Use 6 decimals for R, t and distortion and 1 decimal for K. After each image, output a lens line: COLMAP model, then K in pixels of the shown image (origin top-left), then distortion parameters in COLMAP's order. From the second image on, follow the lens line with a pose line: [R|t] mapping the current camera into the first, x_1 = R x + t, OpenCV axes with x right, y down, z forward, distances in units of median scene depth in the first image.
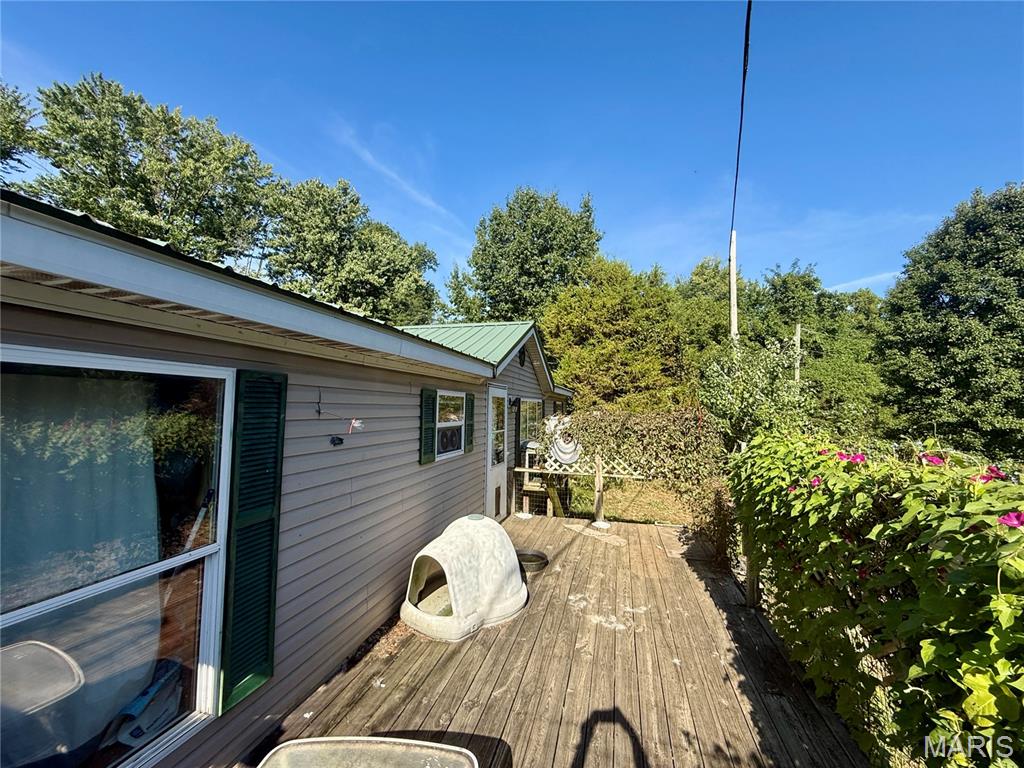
lens RADIAL K [[414.6, 0, 510.2], [0, 414.6, 379.8], [0, 0, 1]] dist [0.000659, 0.000080]
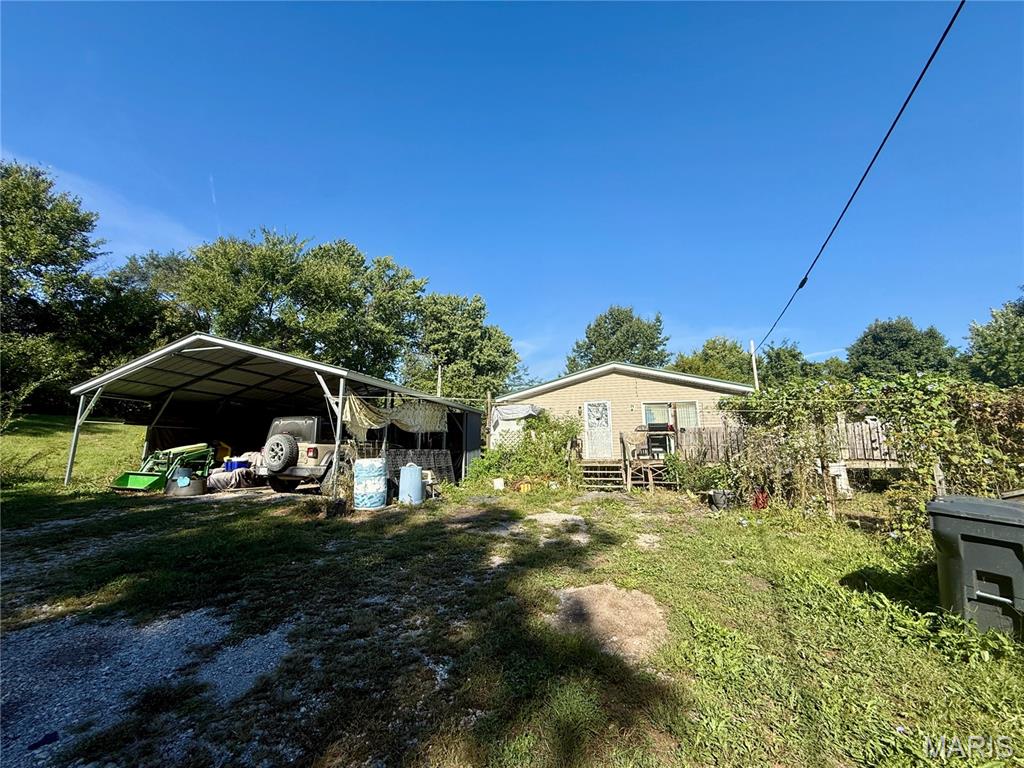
lens RADIAL K [[414.6, 0, 514.9], [0, 414.6, 390.3], [0, 0, 1]] dist [0.000659, 0.000080]
pose [[0.999578, -0.019149, 0.021835, -0.358108], [0.021371, 0.994081, -0.106522, 0.023697], [-0.019666, 0.106944, 0.994071, -0.503204]]
